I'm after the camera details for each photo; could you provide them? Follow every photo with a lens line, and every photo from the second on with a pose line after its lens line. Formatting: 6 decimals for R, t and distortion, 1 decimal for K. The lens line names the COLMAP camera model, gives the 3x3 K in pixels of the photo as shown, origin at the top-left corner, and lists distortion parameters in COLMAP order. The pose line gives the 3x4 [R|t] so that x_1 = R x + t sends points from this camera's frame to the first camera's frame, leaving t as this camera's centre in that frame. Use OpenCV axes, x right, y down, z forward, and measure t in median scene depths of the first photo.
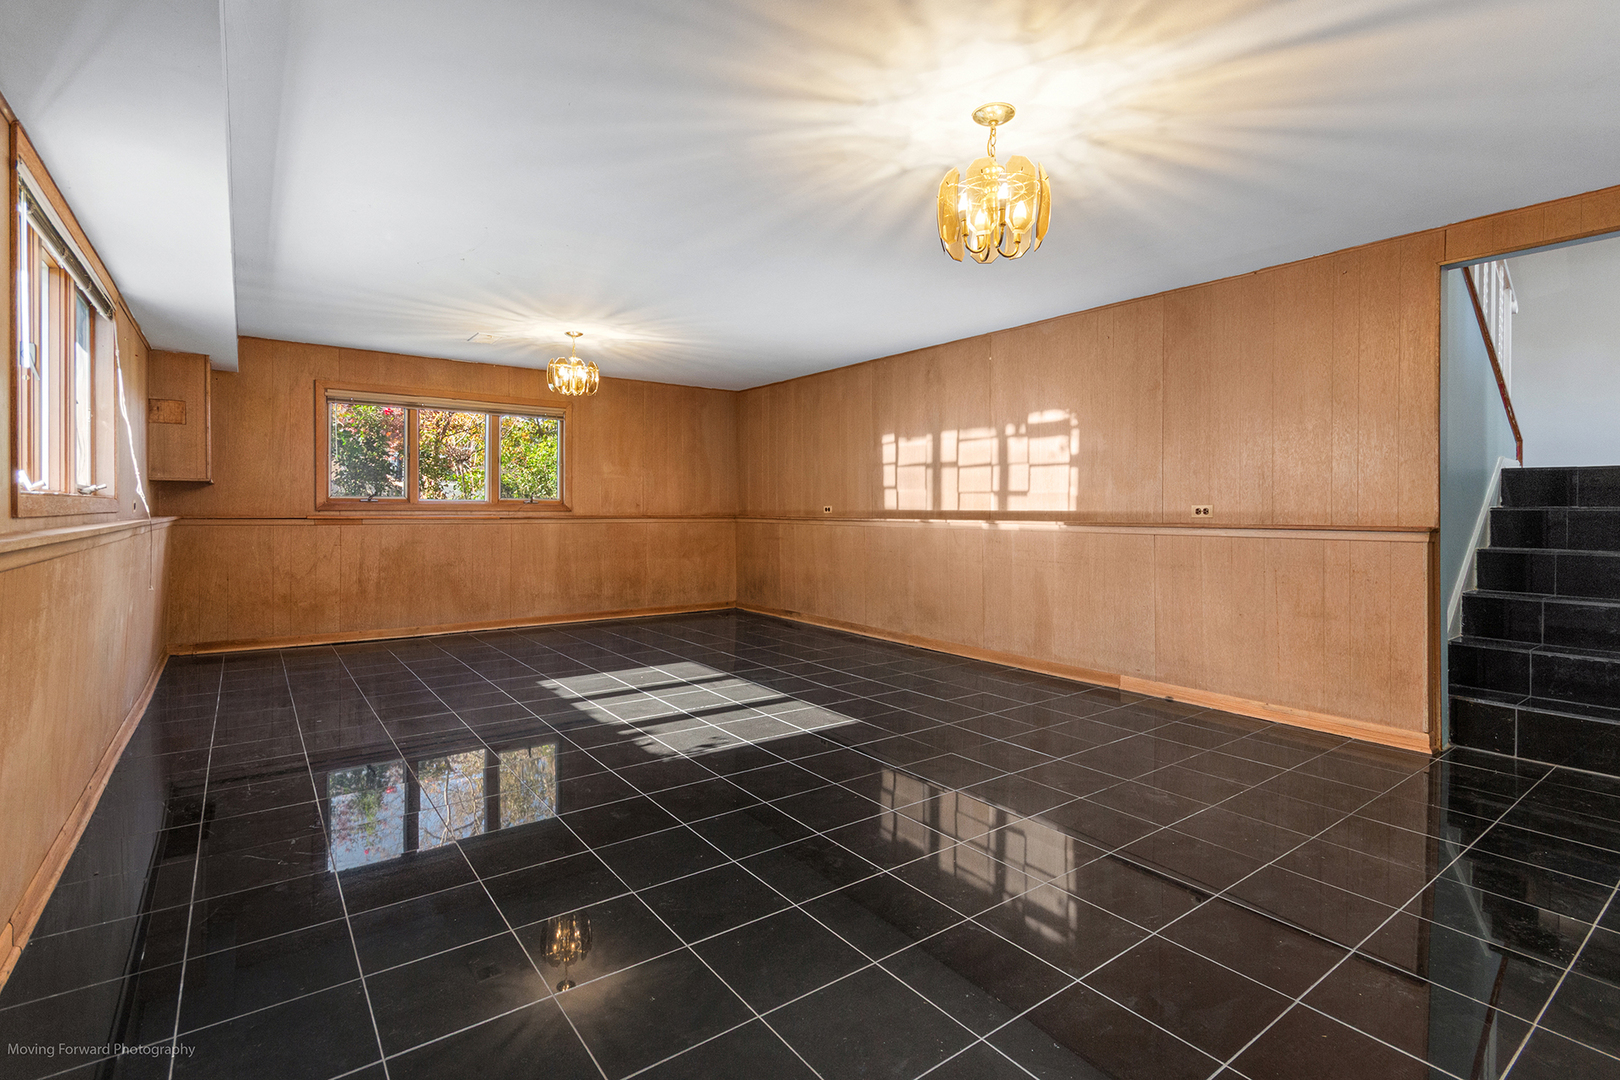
lens RADIAL K [[757.8, 0, 814.1], [0, 757.8, 514.9], [0, 0, 1]] dist [-0.000674, 0.001538]
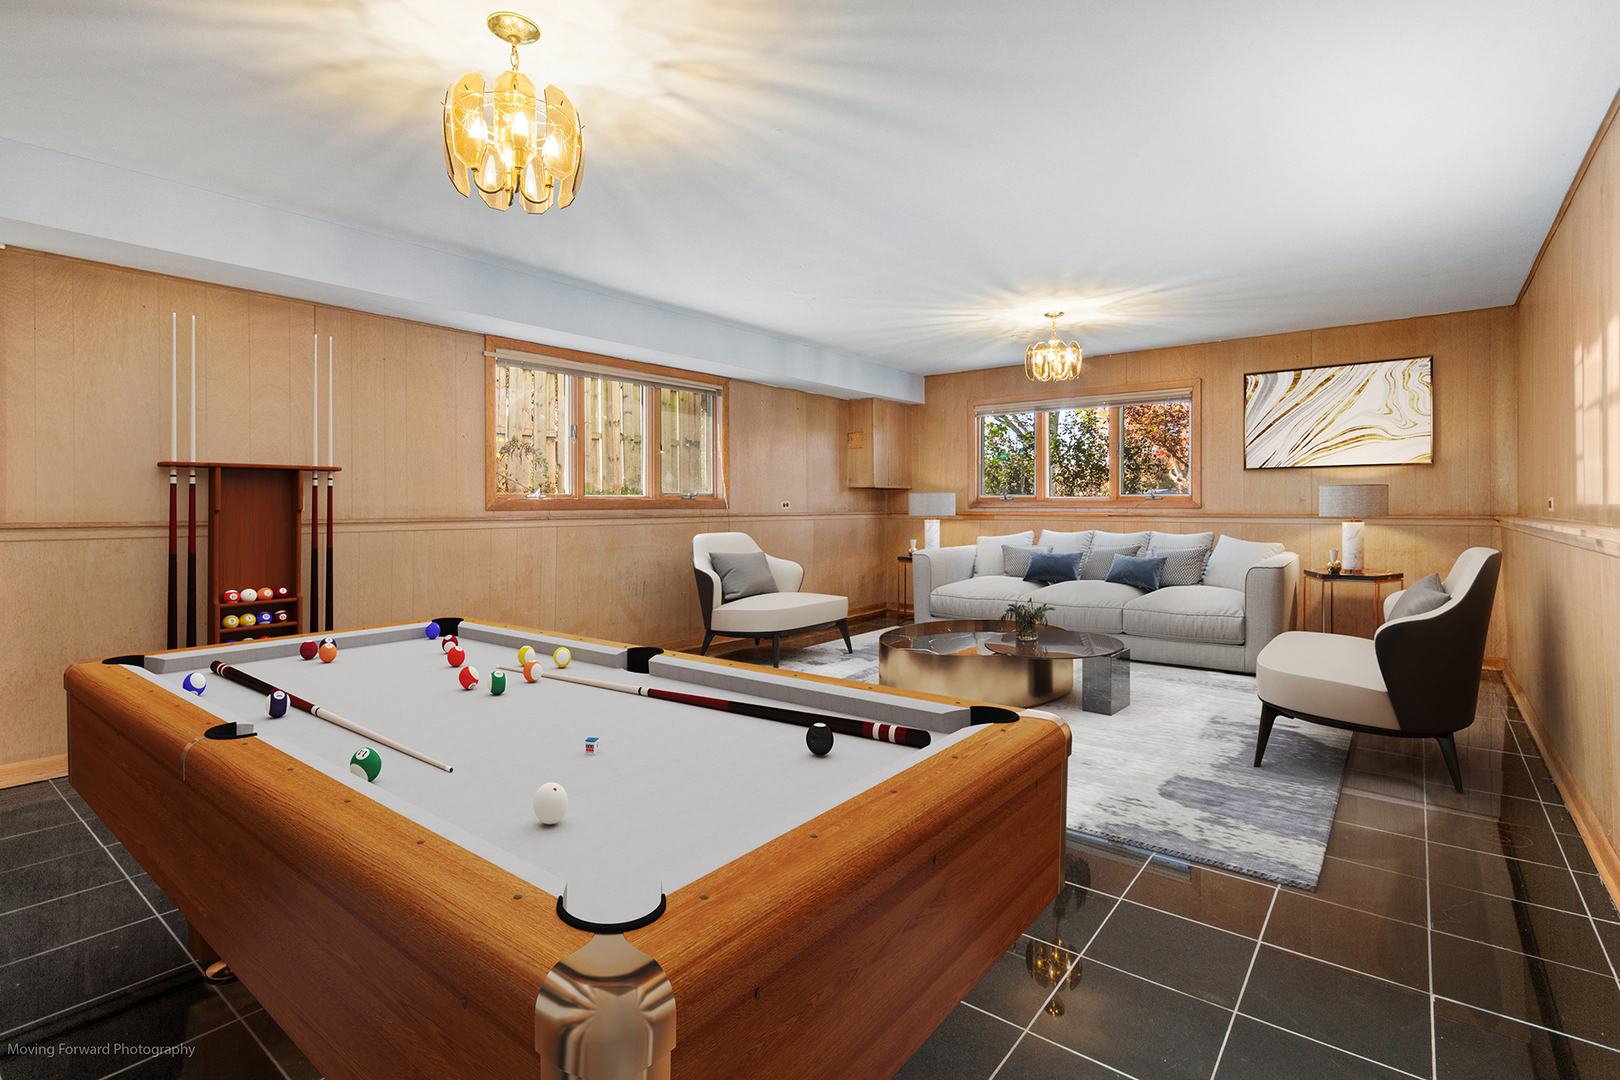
lens RADIAL K [[757.8, 0, 812.7], [0, 757.8, 515.3], [0, 0, 1]] dist [-0.000674, 0.001538]
pose [[0.270796, 0.008741, -0.962597, 0.474184], [-0.005131, 0.999958, 0.007636, -0.001196], [0.962623, 0.002871, 0.270830, 0.457286]]
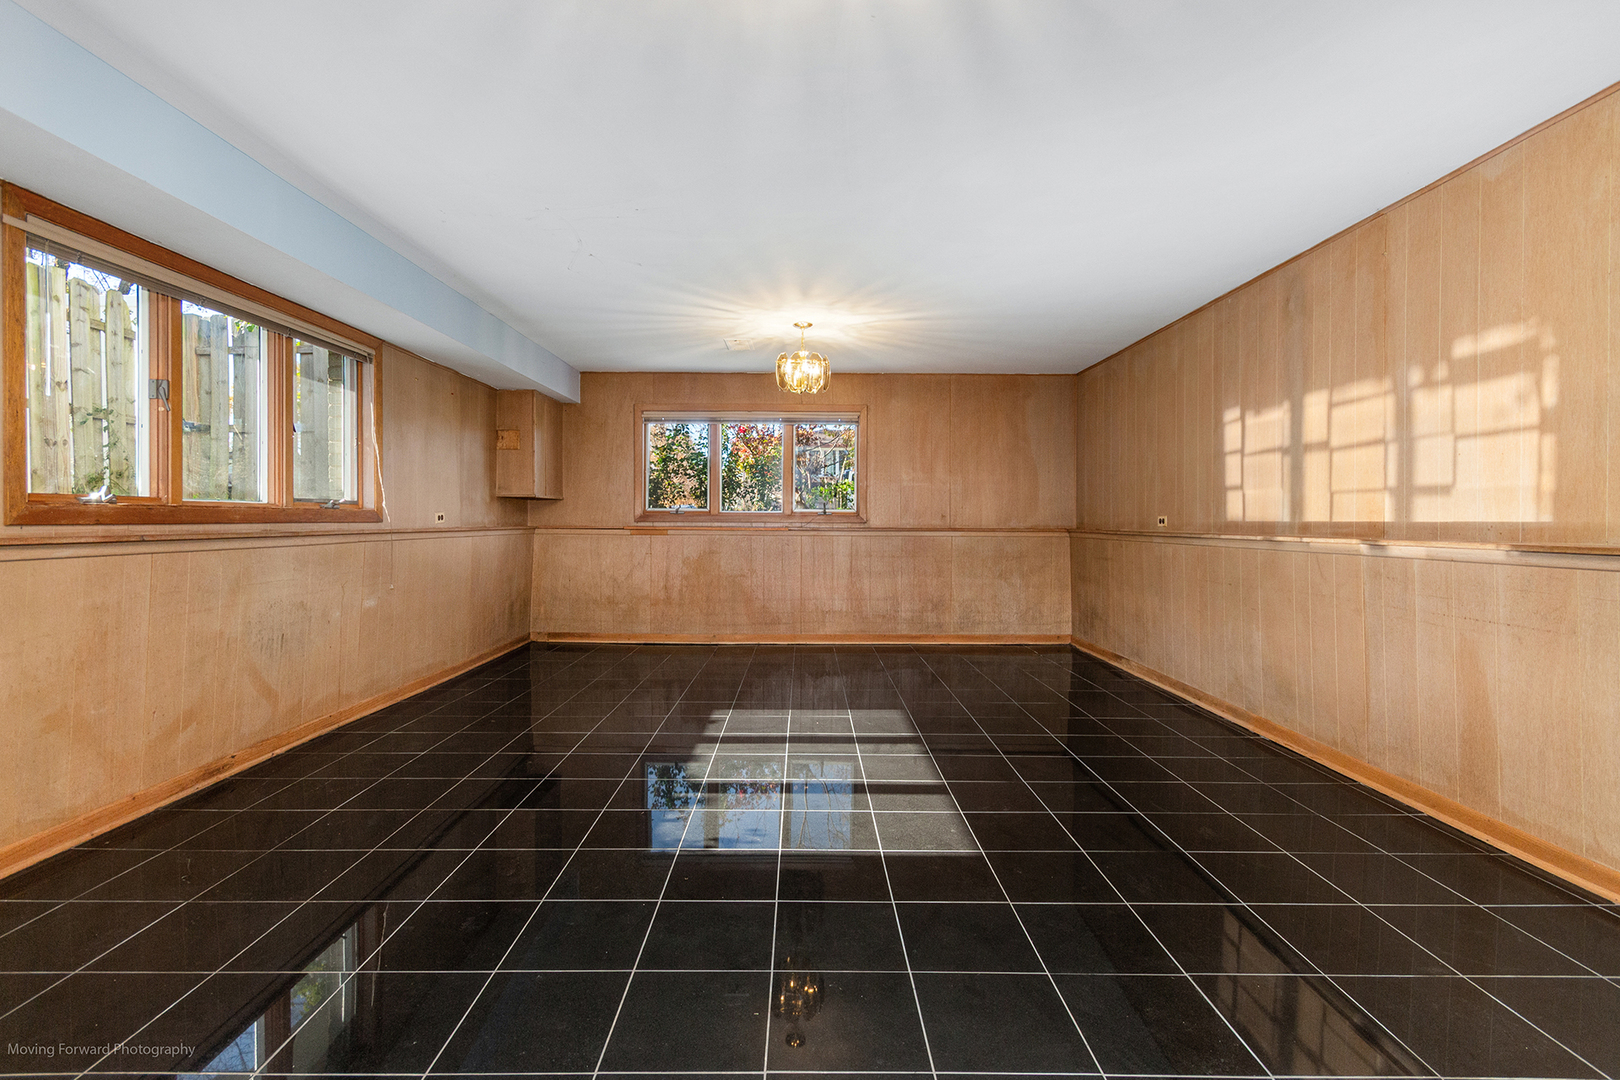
lens RADIAL K [[757.8, 0, 804.4], [0, 757.8, 522.6], [0, 0, 1]] dist [-0.000674, 0.001538]
pose [[0.805507, 0.001276, -0.592585, 0.210538], [-0.005827, 0.999966, -0.005768, 0.000381], [0.592558, 0.008099, 0.805487, 0.271262]]
